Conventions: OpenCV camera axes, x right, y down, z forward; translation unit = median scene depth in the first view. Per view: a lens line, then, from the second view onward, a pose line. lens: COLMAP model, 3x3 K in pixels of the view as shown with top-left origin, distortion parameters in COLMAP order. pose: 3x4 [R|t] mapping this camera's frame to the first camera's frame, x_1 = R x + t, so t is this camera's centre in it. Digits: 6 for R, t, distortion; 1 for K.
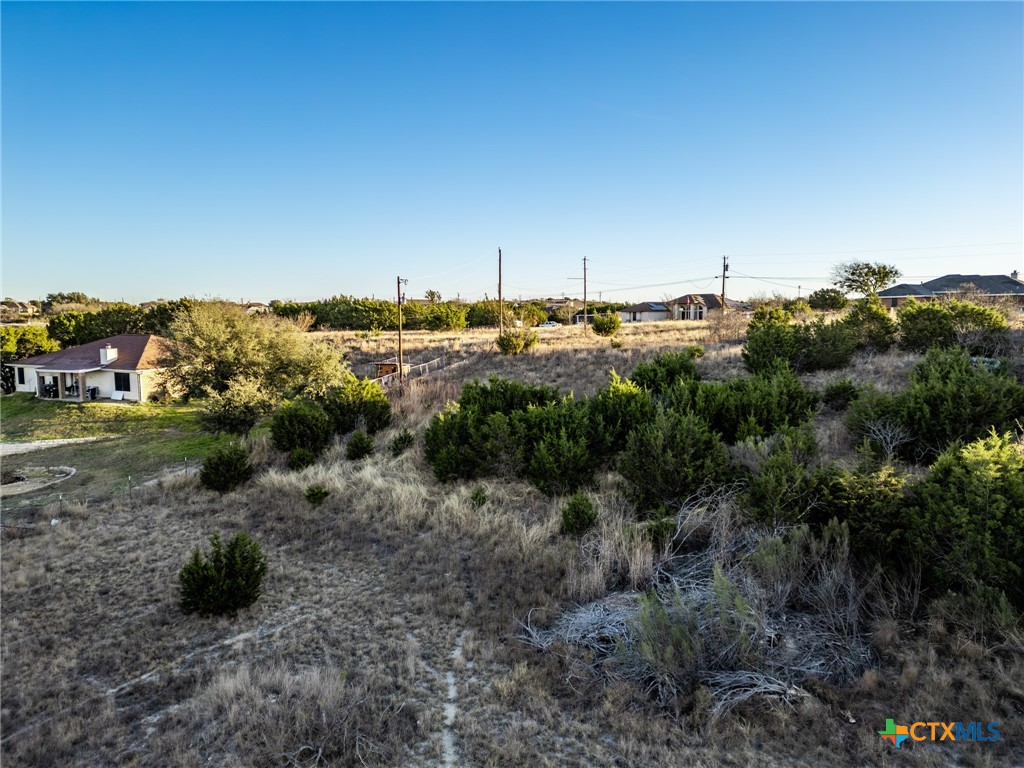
lens RADIAL K [[706.1, 0, 509.0], [0, 706.1, 381.4], [0, 0, 1]] dist [0.097043, -0.065168]
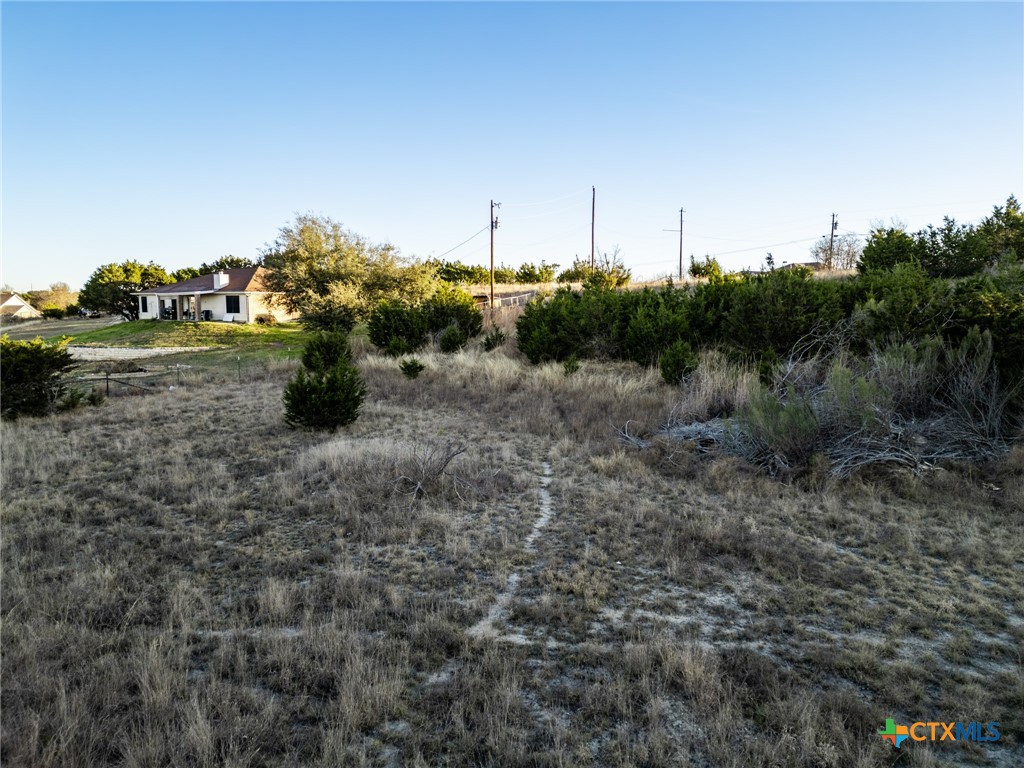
lens RADIAL K [[706.1, 0, 509.0], [0, 706.1, 381.4], [0, 0, 1]] dist [0.097043, -0.065168]
pose [[0.992346, 0.019737, -0.121899, -0.006659], [-0.019256, 0.999801, 0.005126, 0.125122], [0.121976, -0.002739, 0.992529, 0.012962]]
